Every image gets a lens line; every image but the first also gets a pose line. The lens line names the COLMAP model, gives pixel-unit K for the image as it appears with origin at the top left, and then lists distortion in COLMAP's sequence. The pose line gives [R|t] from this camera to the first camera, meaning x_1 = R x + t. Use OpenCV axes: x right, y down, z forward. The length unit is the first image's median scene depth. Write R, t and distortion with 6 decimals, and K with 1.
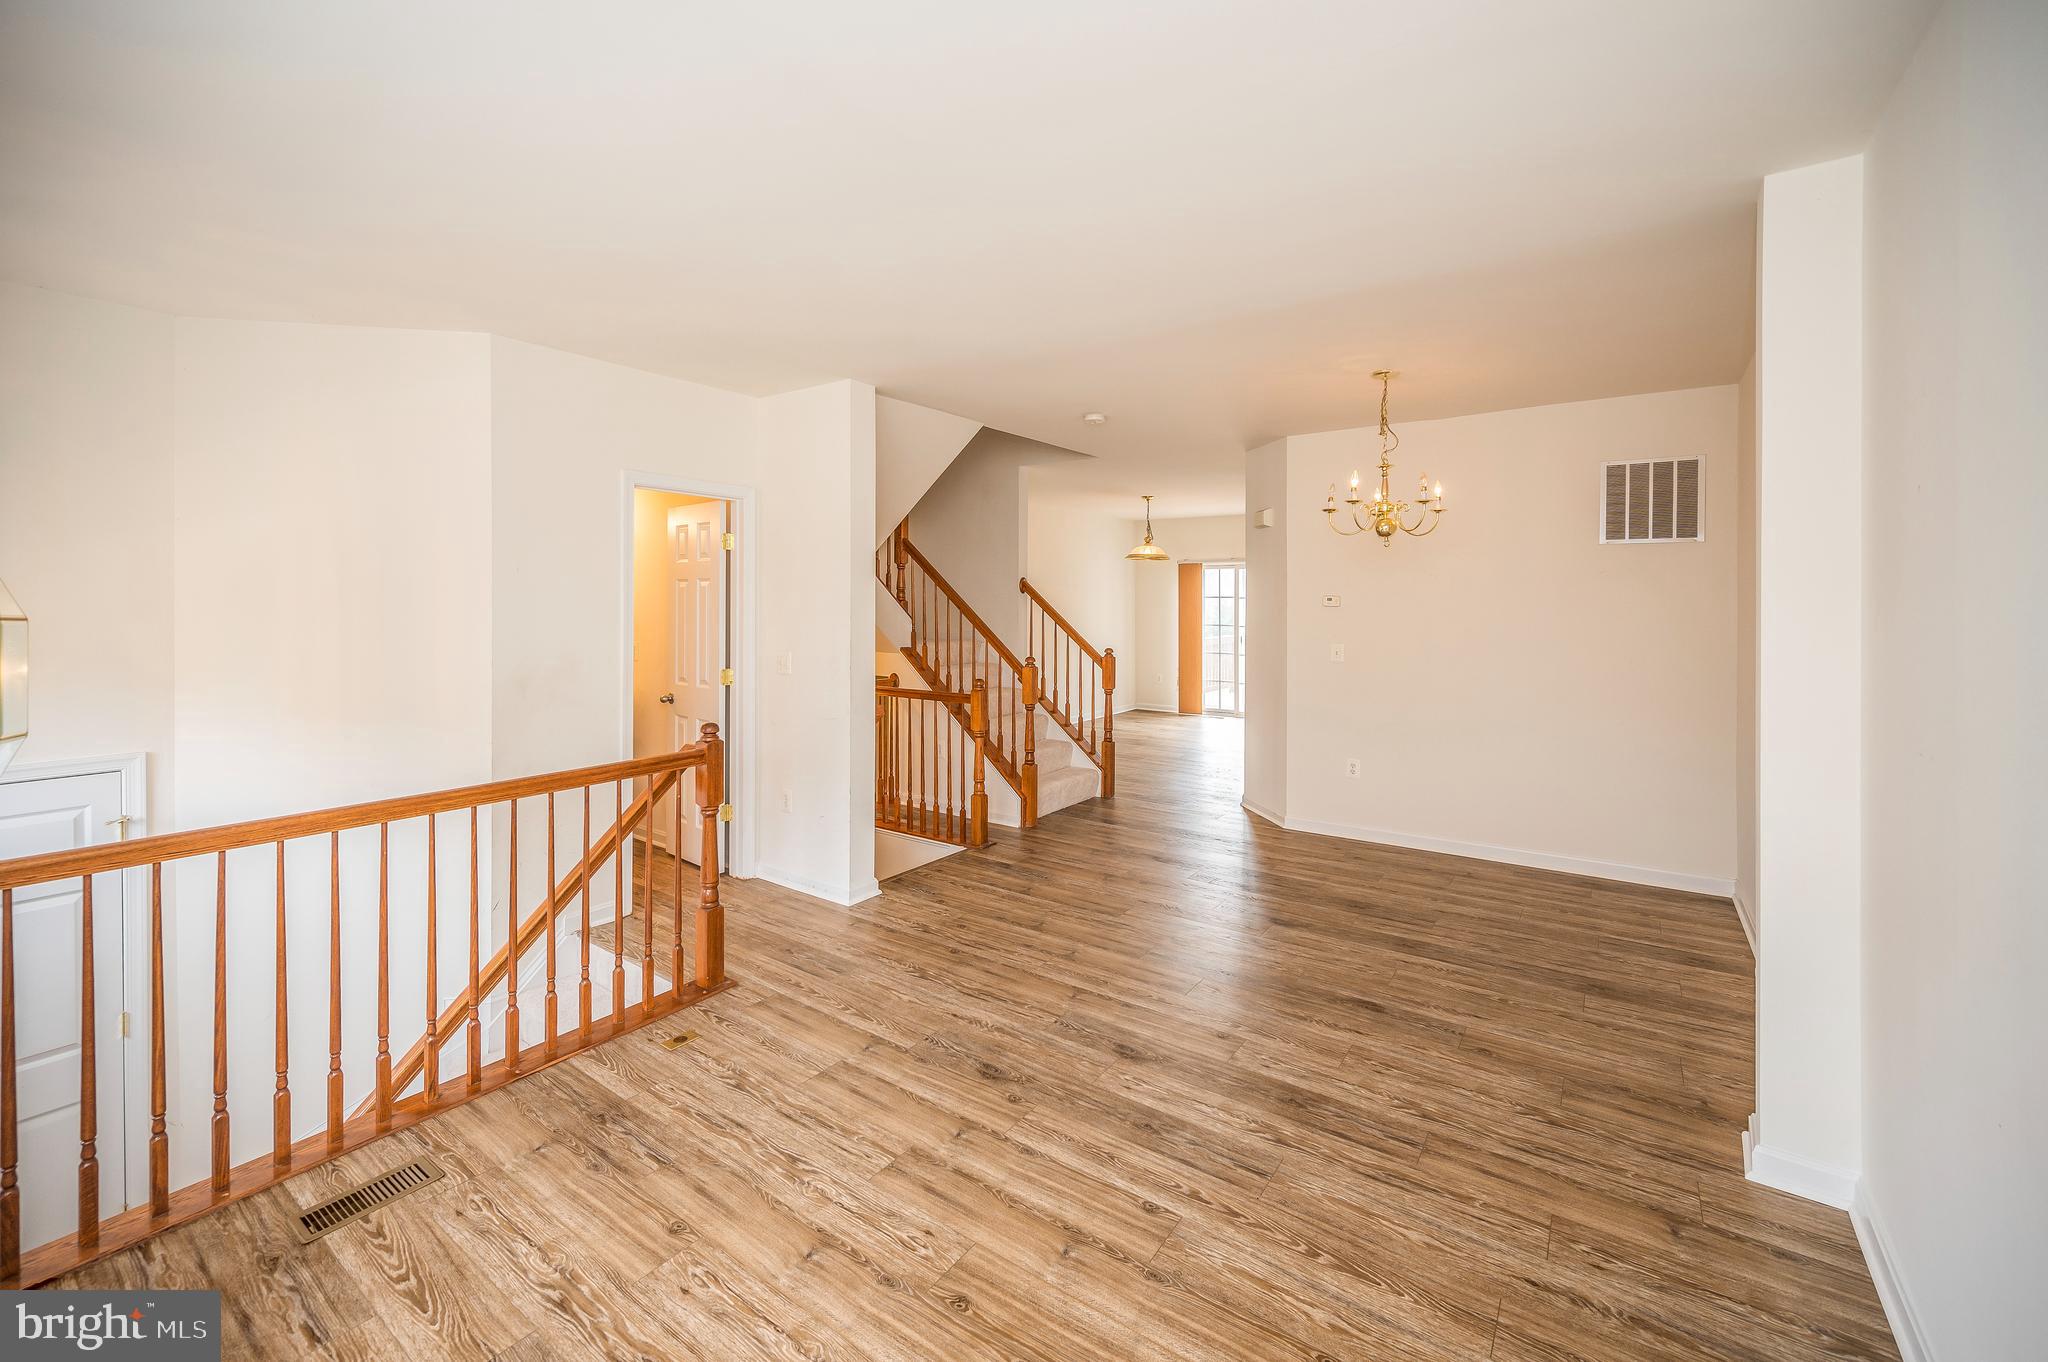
lens RADIAL K [[892.0, 0, 1014.6], [0, 892.0, 604.4], [0, 0, 1]] dist [0.000371, 0.000117]
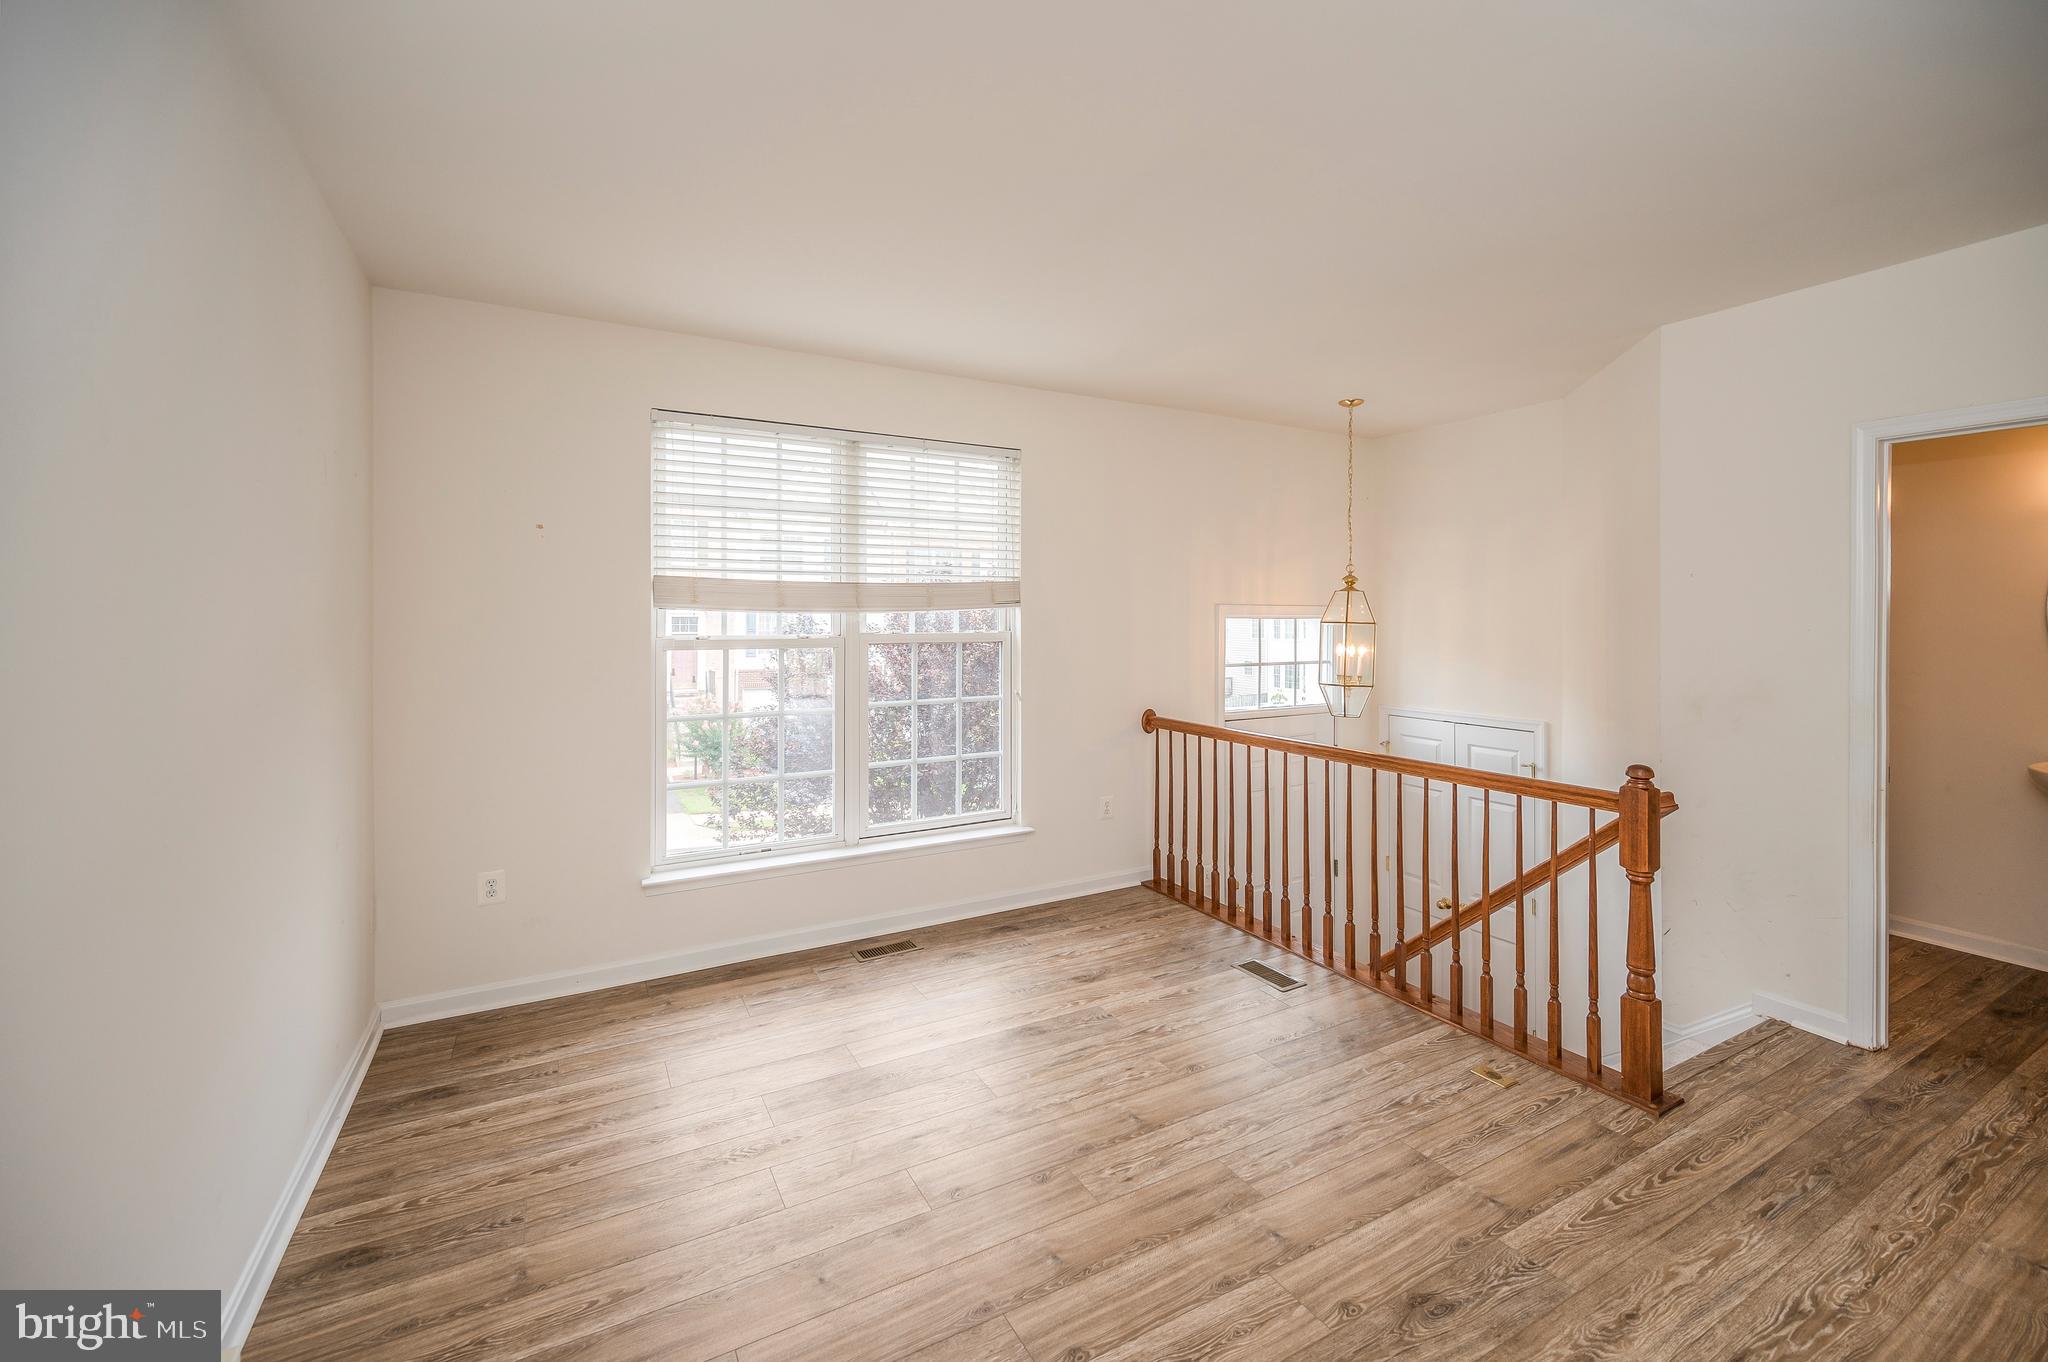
lens RADIAL K [[838.8, 0, 1032.0], [0, 838.8, 632.4], [0, 0, 1]] dist [0.005169, -0.000341]
pose [[-0.427986, 0.013874, -0.903679, 0.463037], [-0.000046, 0.999882, 0.015372, 0.009328], [0.903785, 0.006620, -0.427935, 0.701510]]
